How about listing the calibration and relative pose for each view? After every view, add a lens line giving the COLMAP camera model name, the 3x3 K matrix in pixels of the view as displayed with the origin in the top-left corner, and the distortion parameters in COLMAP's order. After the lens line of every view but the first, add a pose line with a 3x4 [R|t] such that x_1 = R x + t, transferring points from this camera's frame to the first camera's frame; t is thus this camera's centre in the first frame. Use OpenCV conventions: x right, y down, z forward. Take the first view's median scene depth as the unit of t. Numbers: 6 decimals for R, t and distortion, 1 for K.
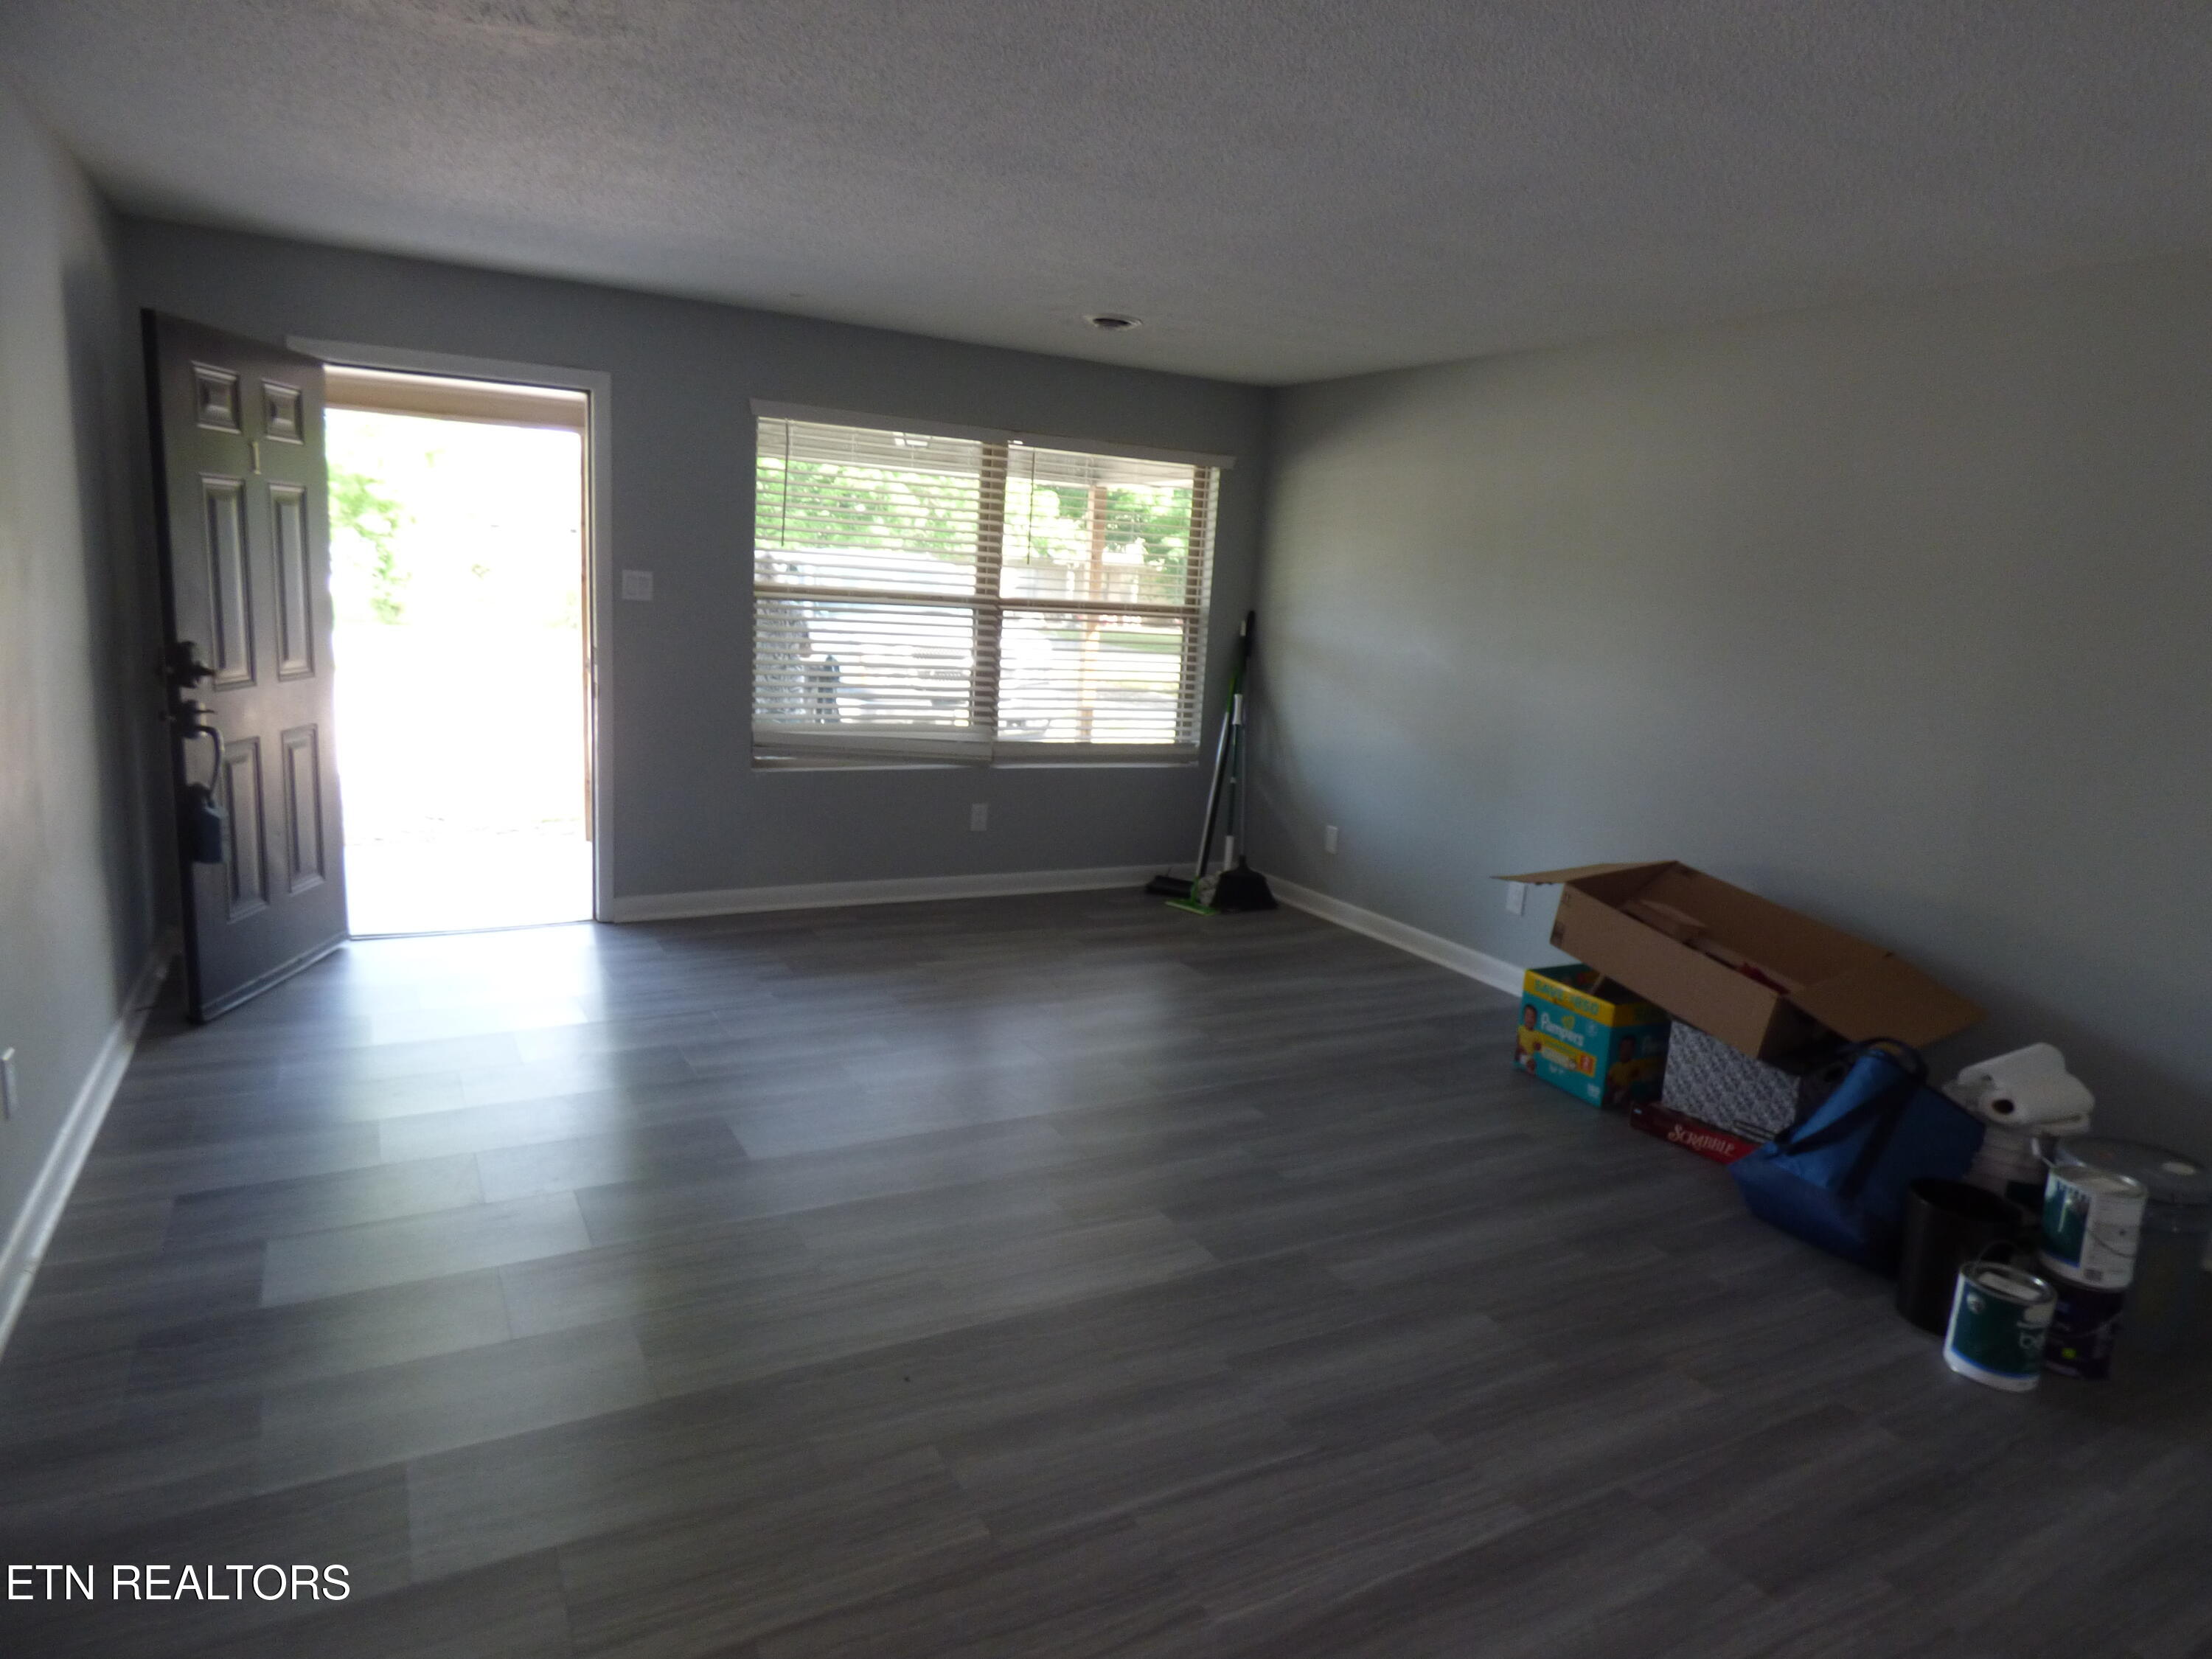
lens RADIAL K [[1346.5, 0, 1117.6], [0, 1346.5, 819.4], [0, 0, 1]] dist [-0.020685, 0.010871]
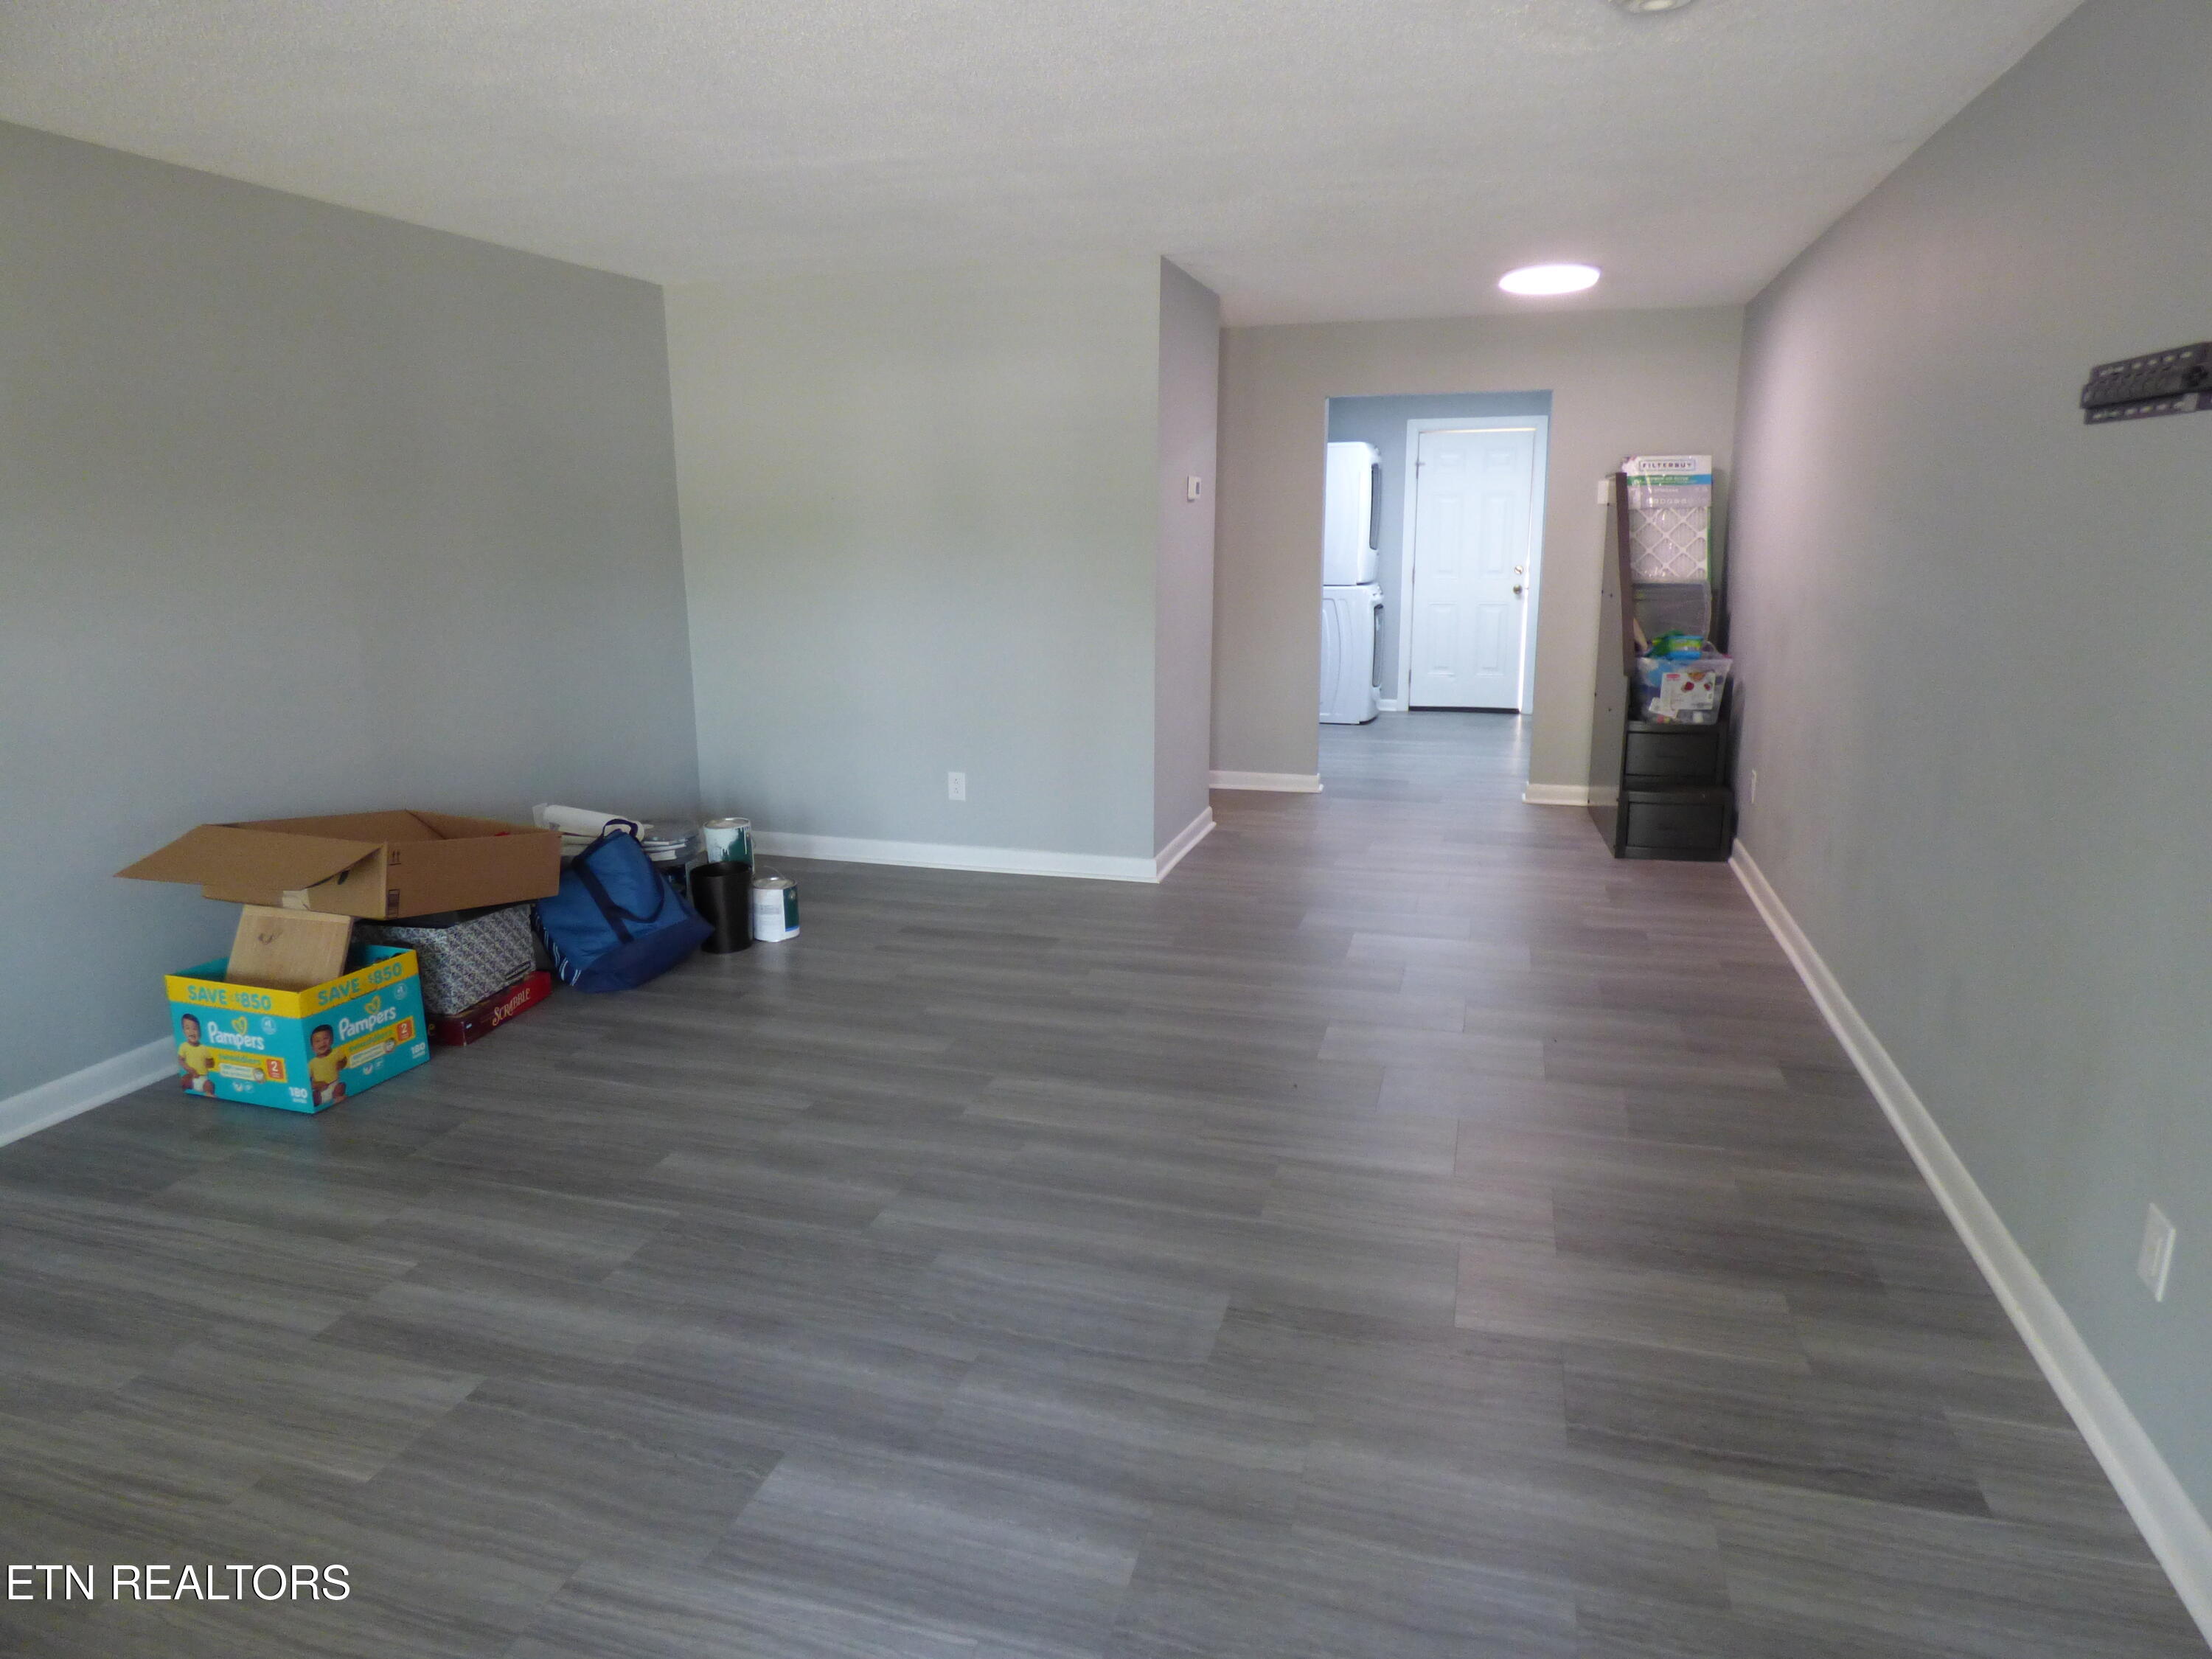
lens RADIAL K [[1346.5, 0, 1104.7], [0, 1346.5, 829.7], [0, 0, 1]] dist [-0.020685, 0.010871]
pose [[-0.699244, -0.208450, 0.683817, -0.522614], [0.097975, 0.919575, 0.380502, -0.219832], [-0.708137, 0.333061, -0.622585, 1.082438]]
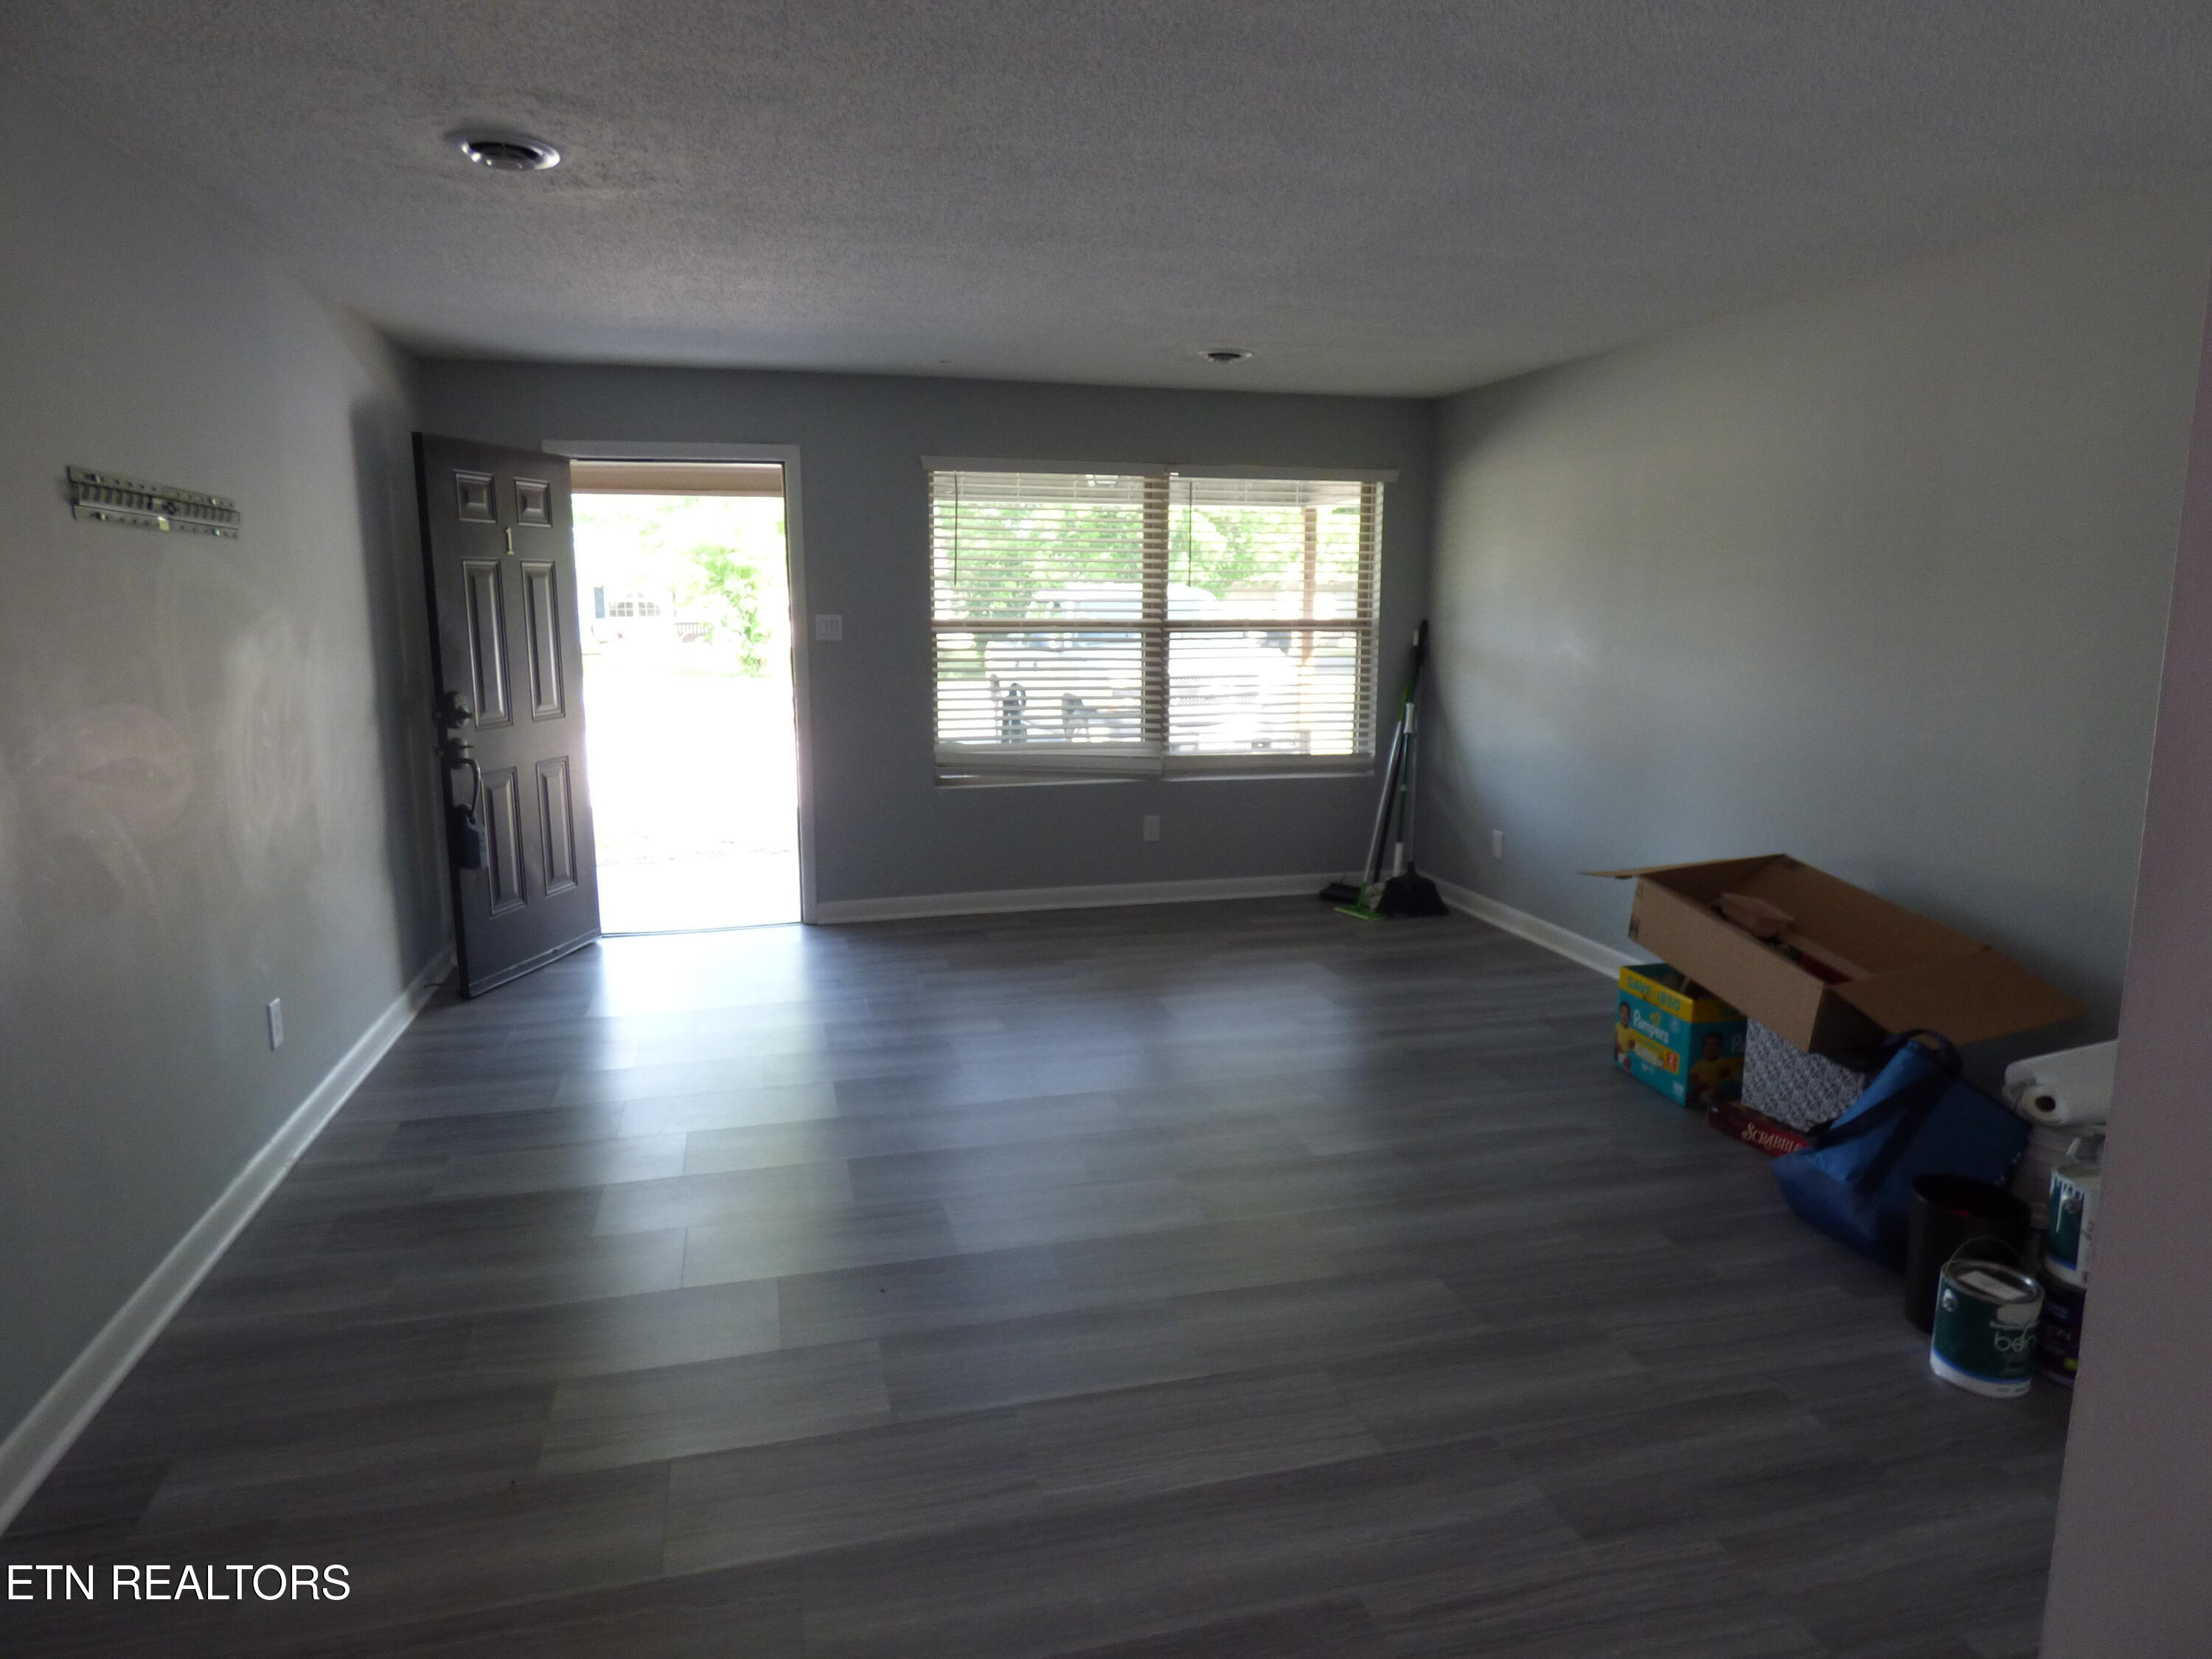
lens RADIAL K [[1346.5, 0, 1114.3], [0, 1346.5, 826.6], [0, 0, 1]] dist [-0.020685, 0.010871]
pose [[0.966094, -0.017795, -0.257576, 0.193721], [0.013819, 0.999756, -0.017238, 0.020467], [0.257820, 0.013094, 0.966104, -0.046268]]
